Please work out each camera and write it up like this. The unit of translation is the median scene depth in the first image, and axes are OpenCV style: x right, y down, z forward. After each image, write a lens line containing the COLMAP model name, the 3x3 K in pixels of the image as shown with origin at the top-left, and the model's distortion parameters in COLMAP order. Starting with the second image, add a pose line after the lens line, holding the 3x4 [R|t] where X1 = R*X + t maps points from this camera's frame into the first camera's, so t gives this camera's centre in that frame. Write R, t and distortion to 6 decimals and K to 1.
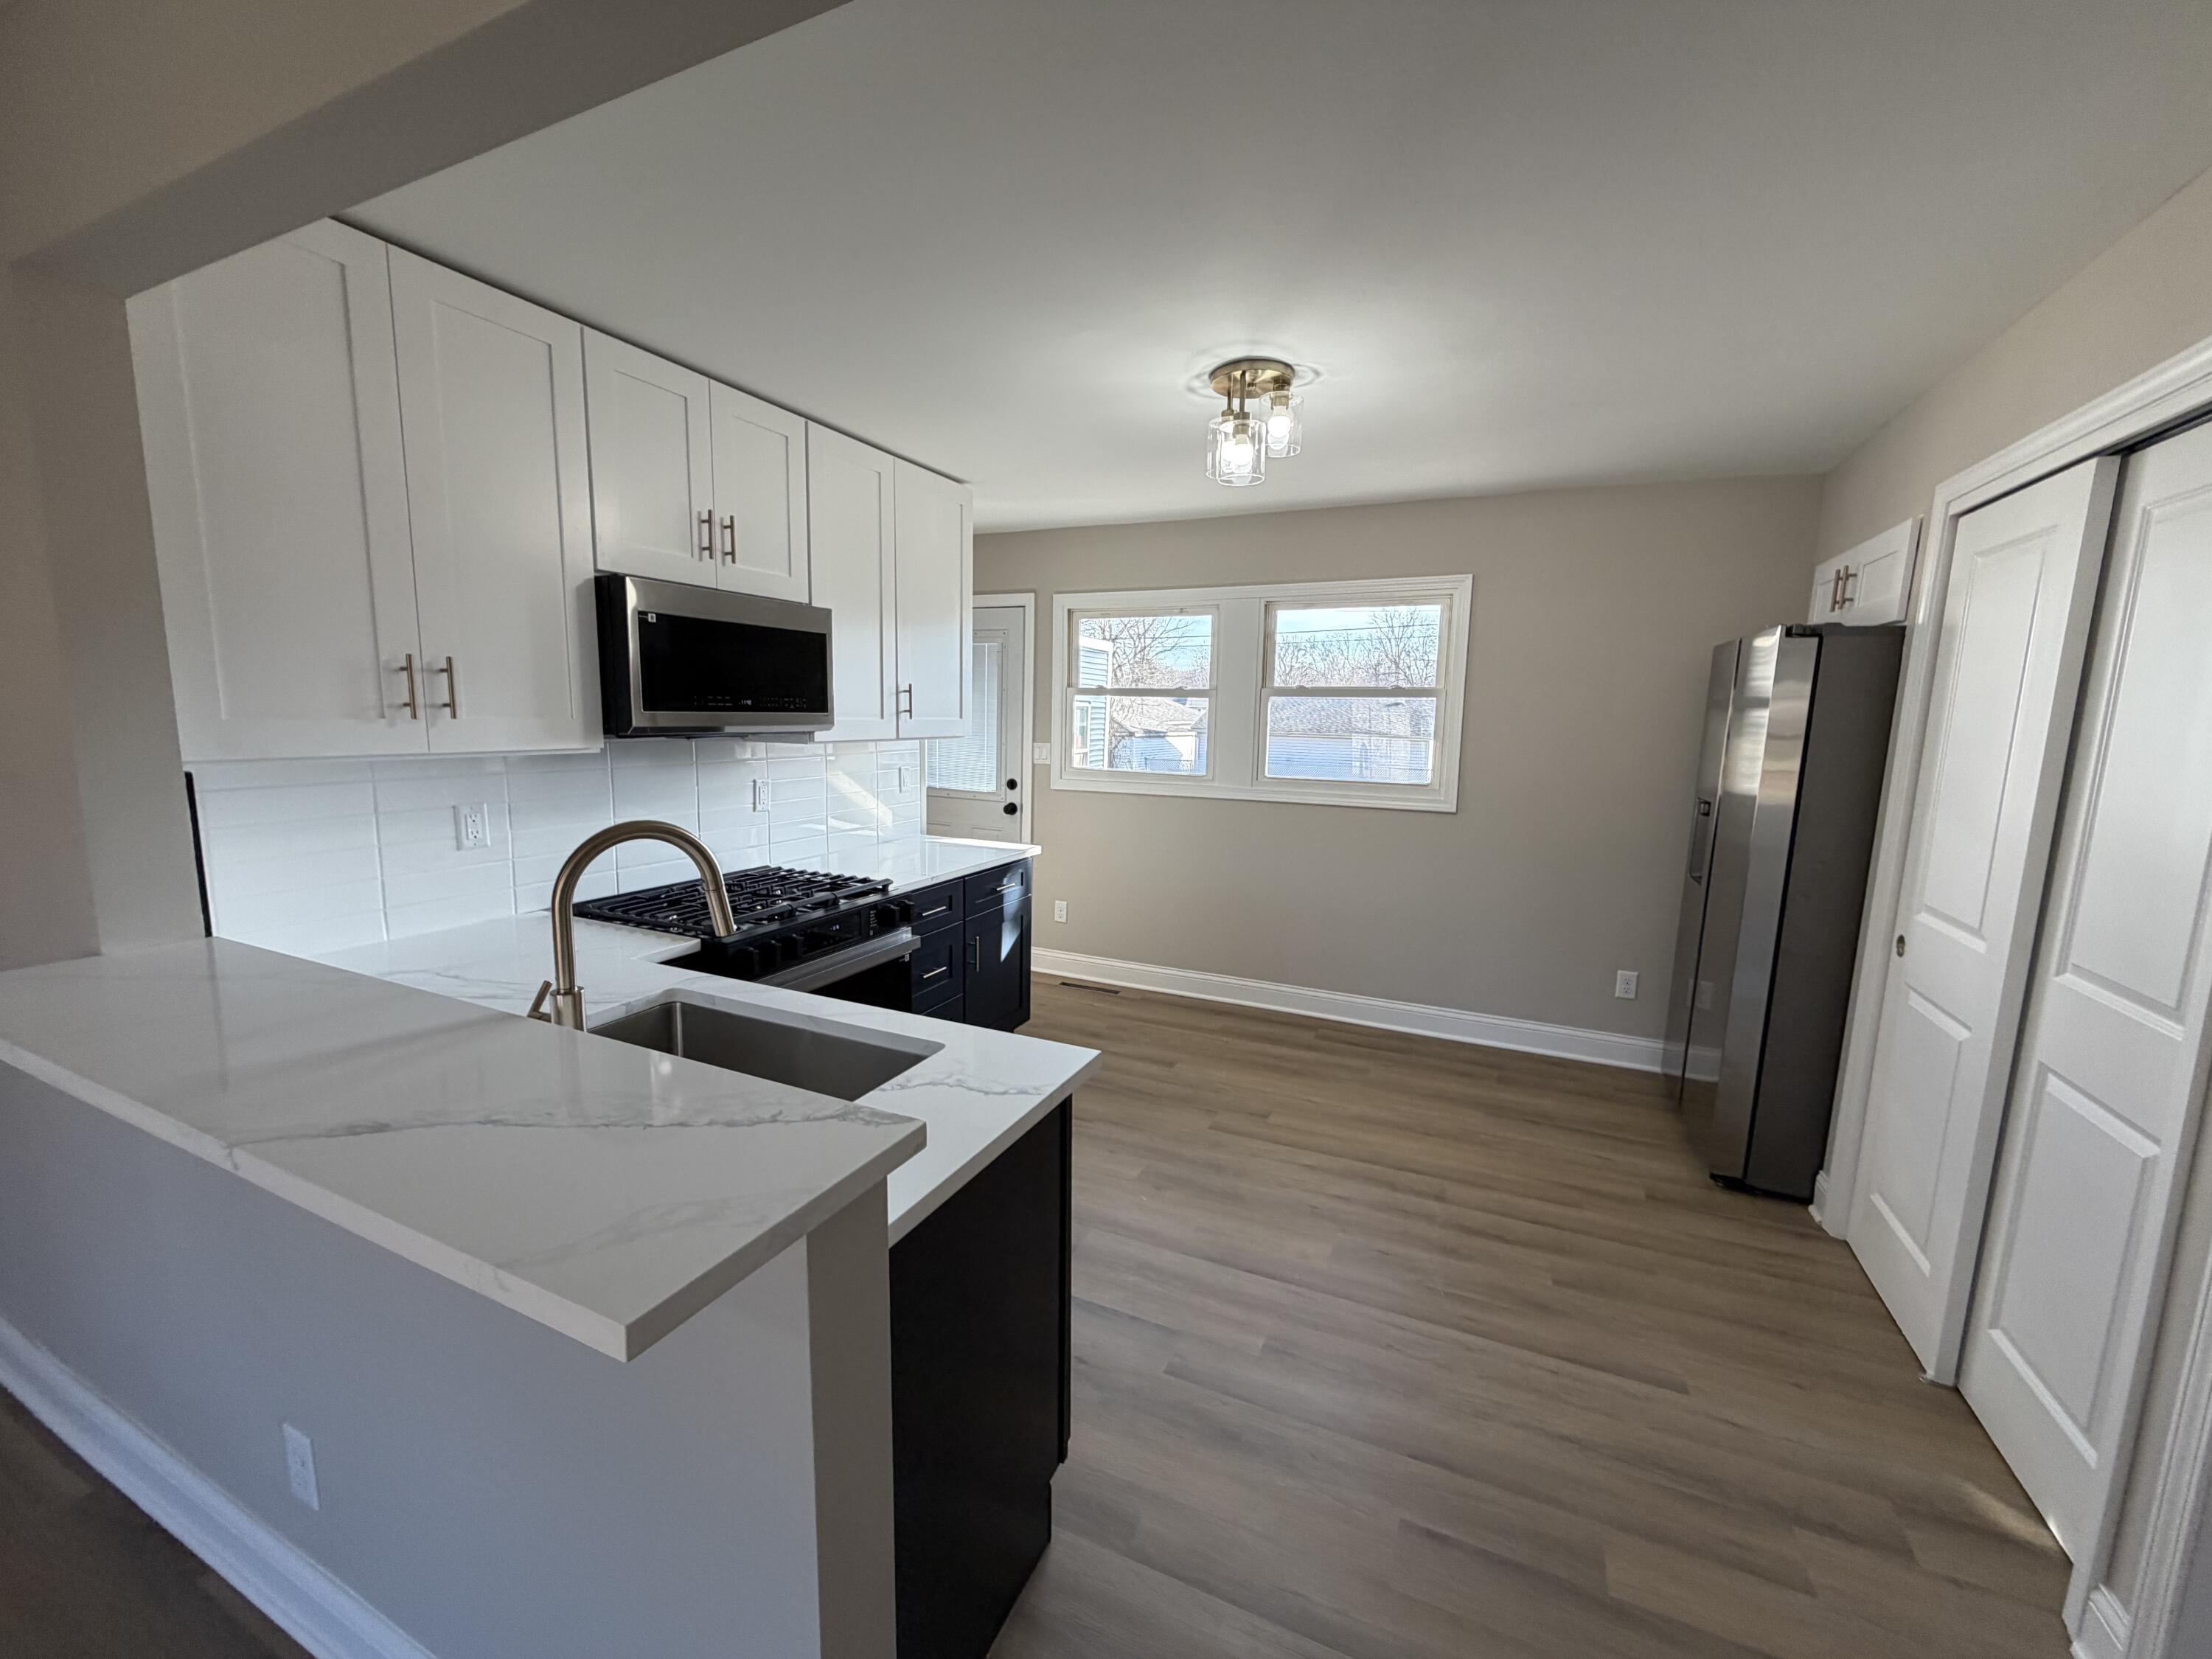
lens RADIAL K [[877.8, 0, 1098.0], [0, 877.8, 830.4], [0, 0, 1]] dist [-0.000348, 0.000002]
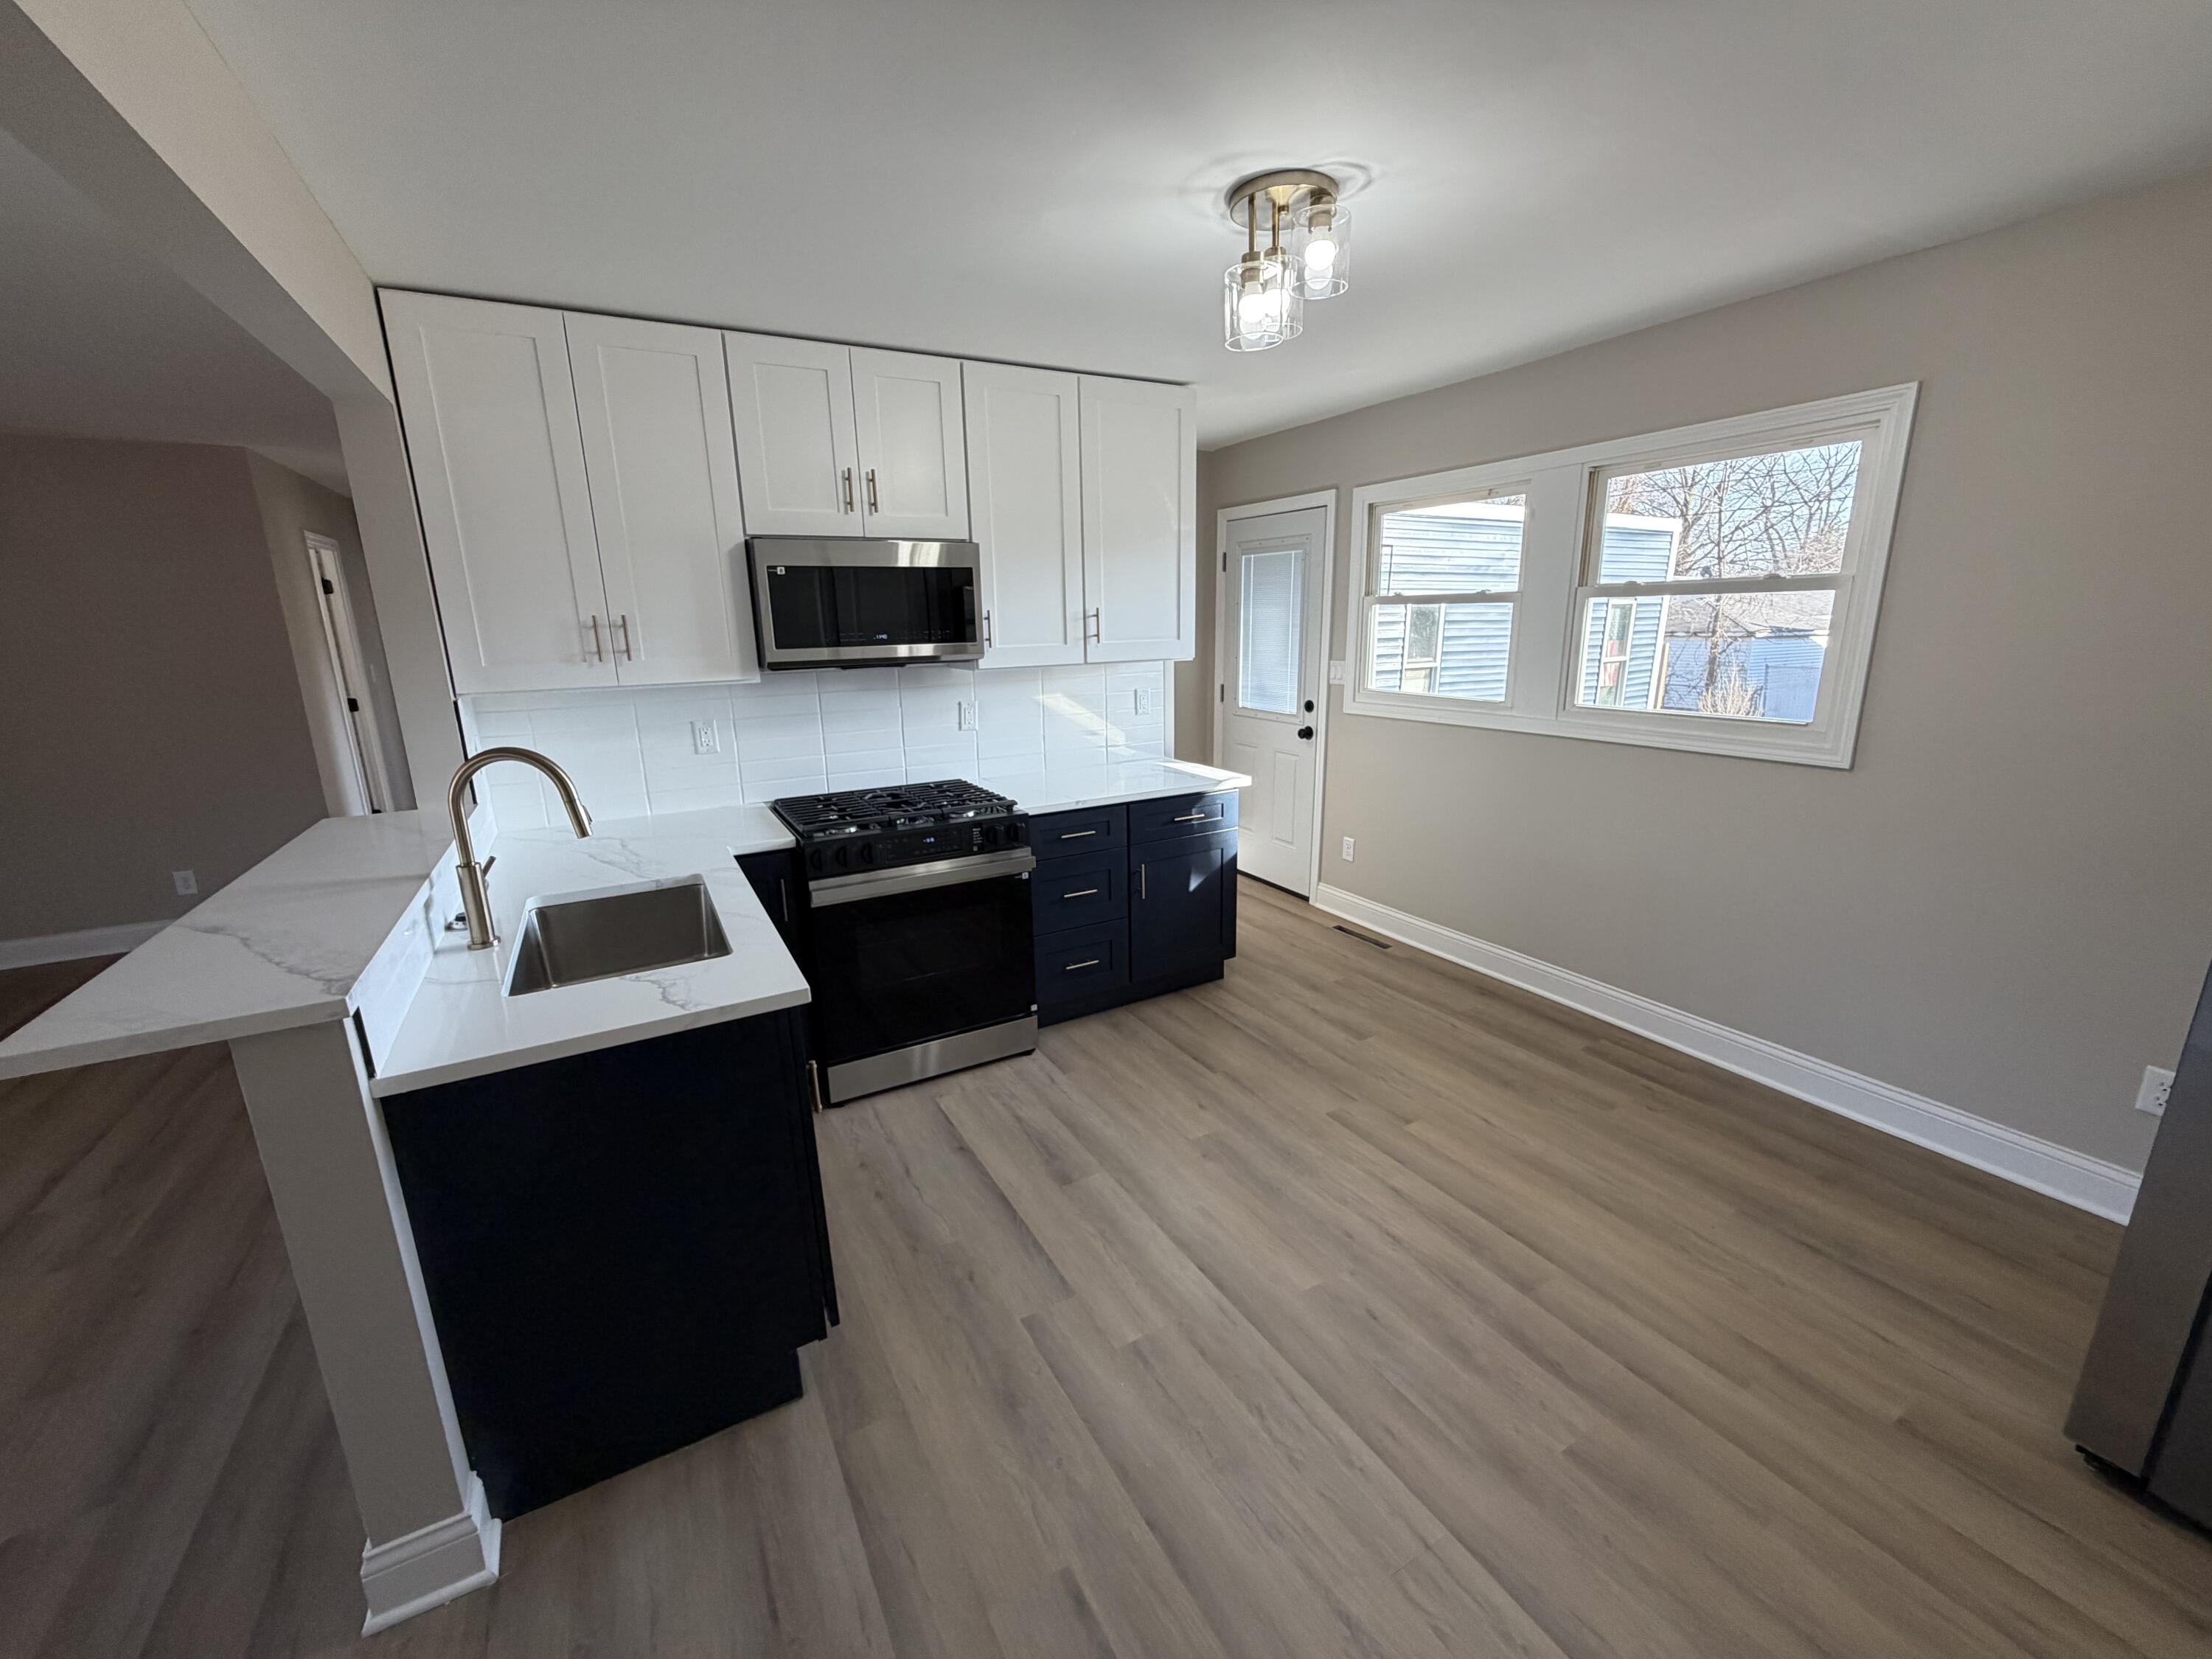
lens RADIAL K [[881.6, 0, 1100.1], [0, 881.6, 830.4], [0, 0, 1]] dist [-0.001037, 0.000283]
pose [[0.809989, 0.103587, -0.577224, 0.423623], [-0.043212, 0.992143, 0.117410, -0.034821], [0.584851, -0.070158, 0.808101, 0.179500]]
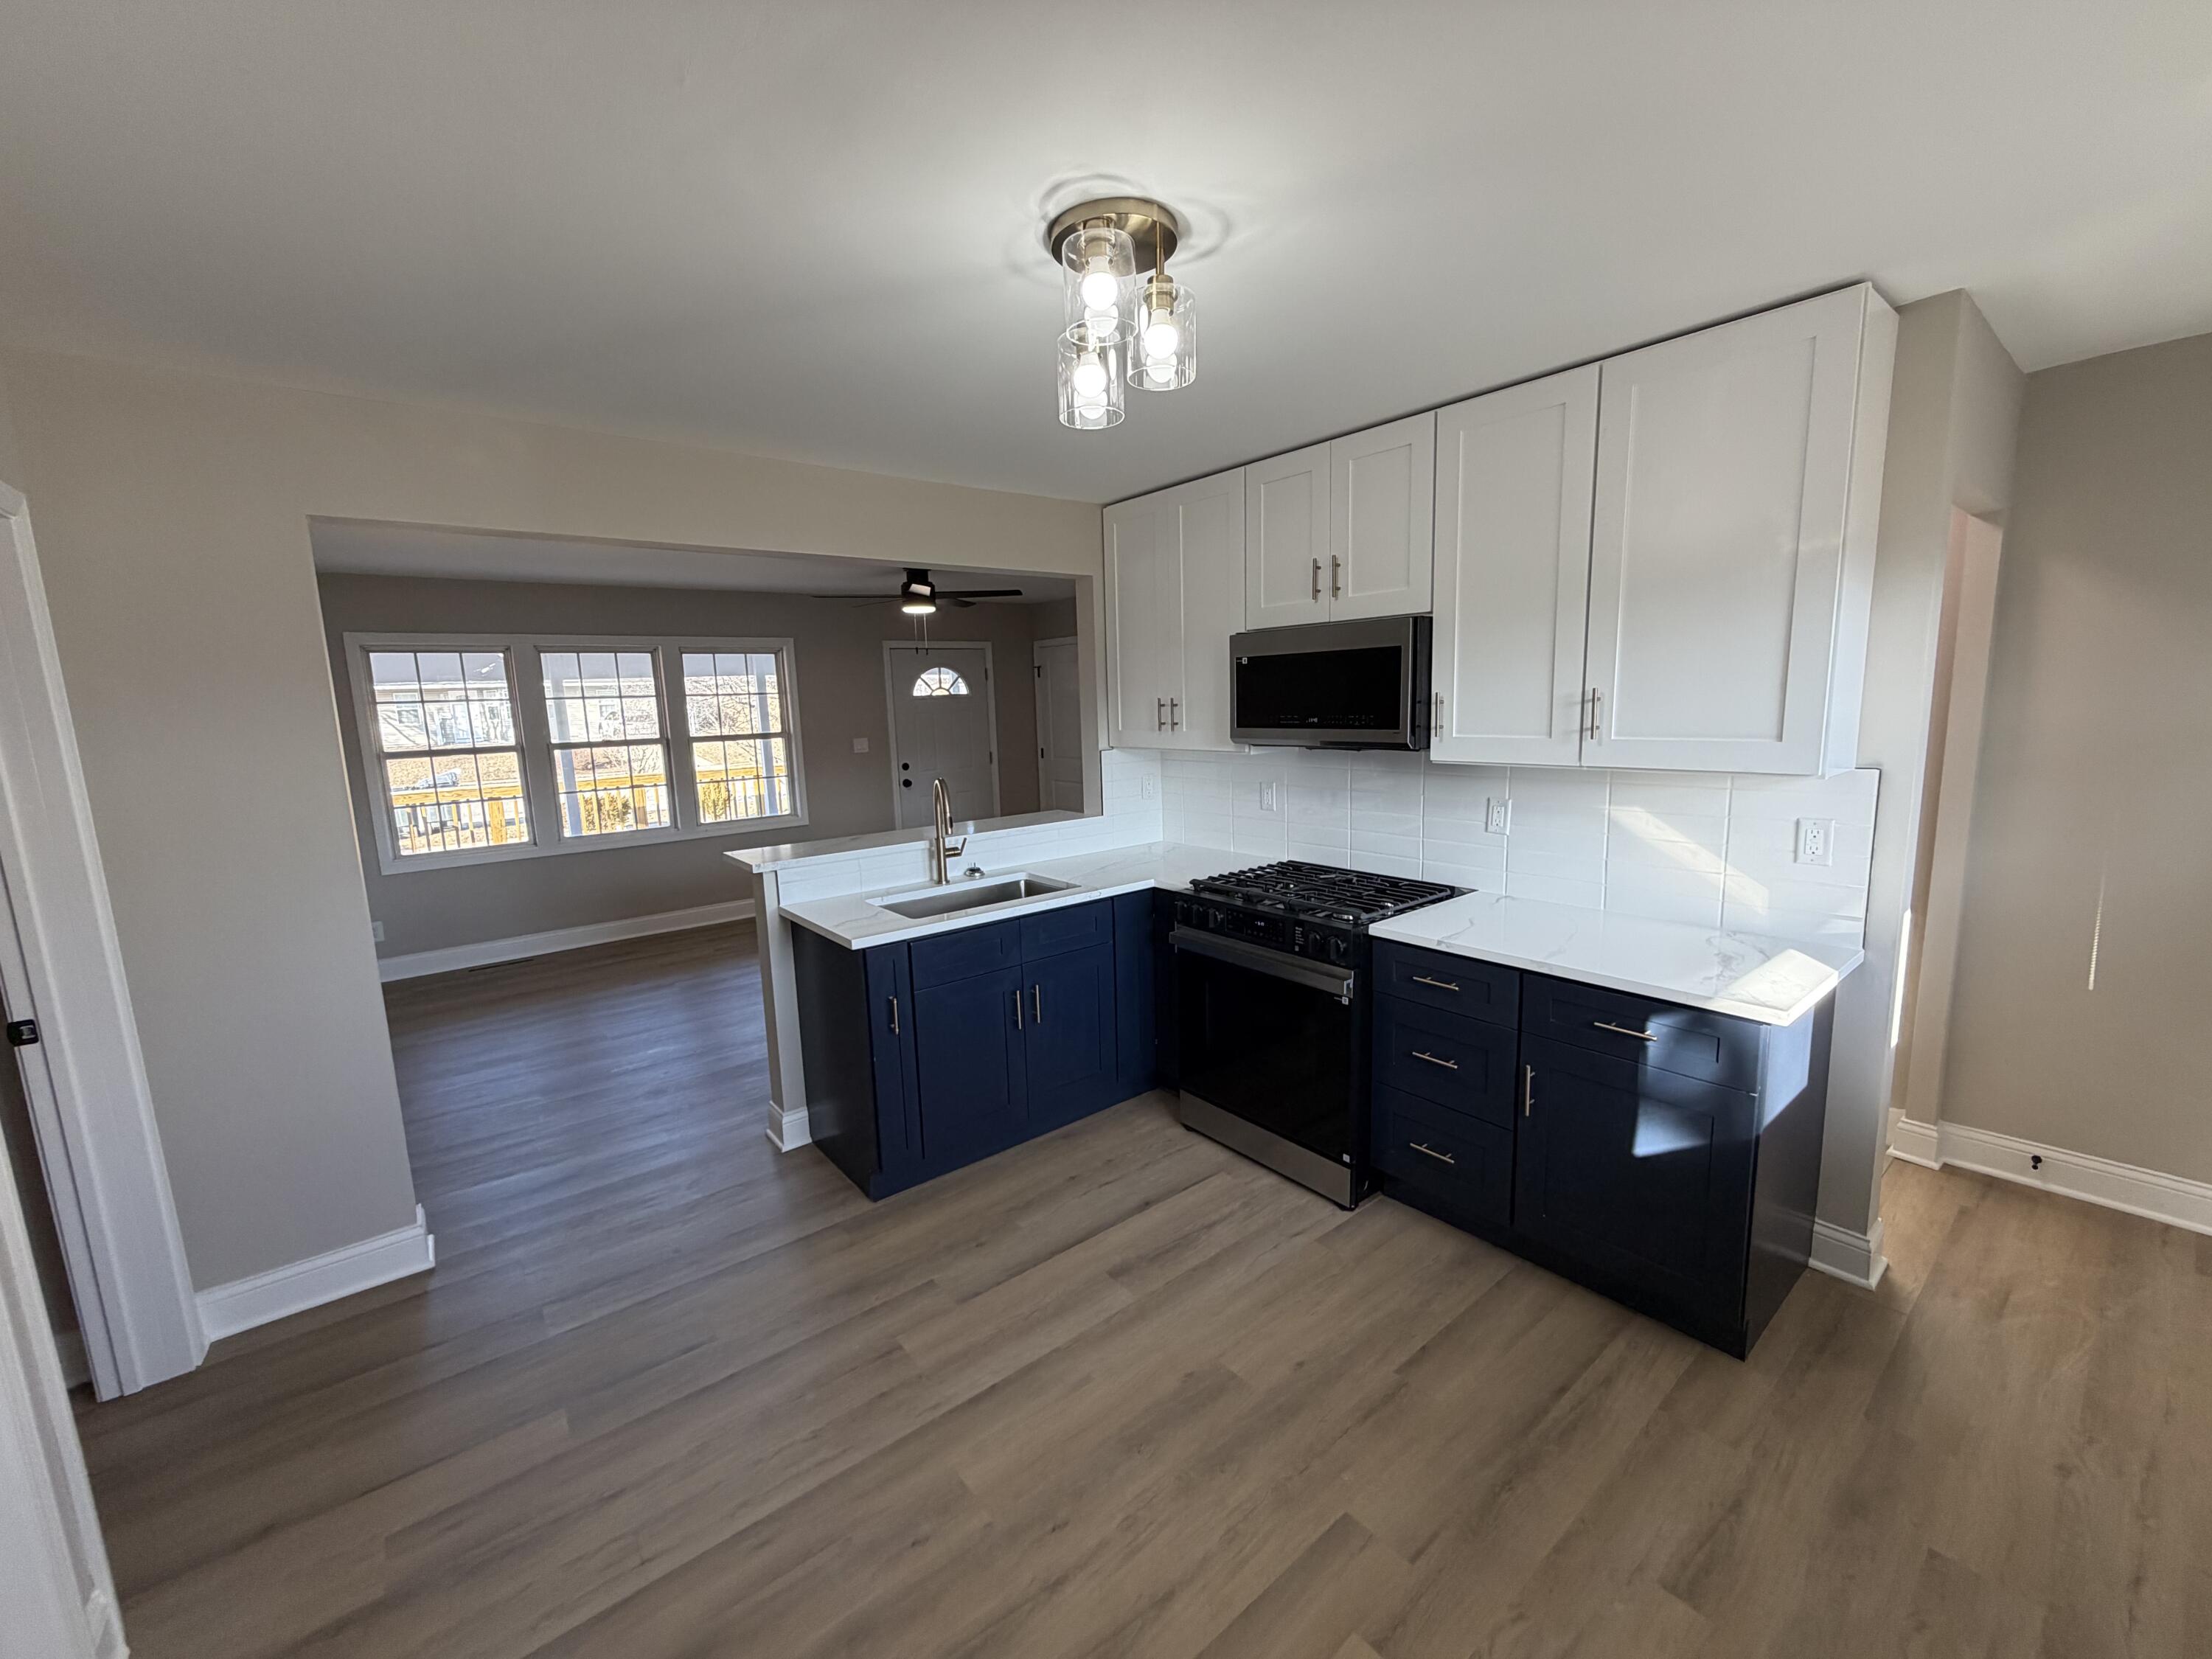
lens RADIAL K [[881.6, 0, 1100.1], [0, 881.6, 830.4], [0, 0, 1]] dist [-0.001037, 0.000283]
pose [[-0.438839, 0.129771, -0.889145, 0.625376], [-0.101039, 0.976114, 0.192332, -0.162202], [0.892867, 0.174241, -0.415245, 1.023767]]
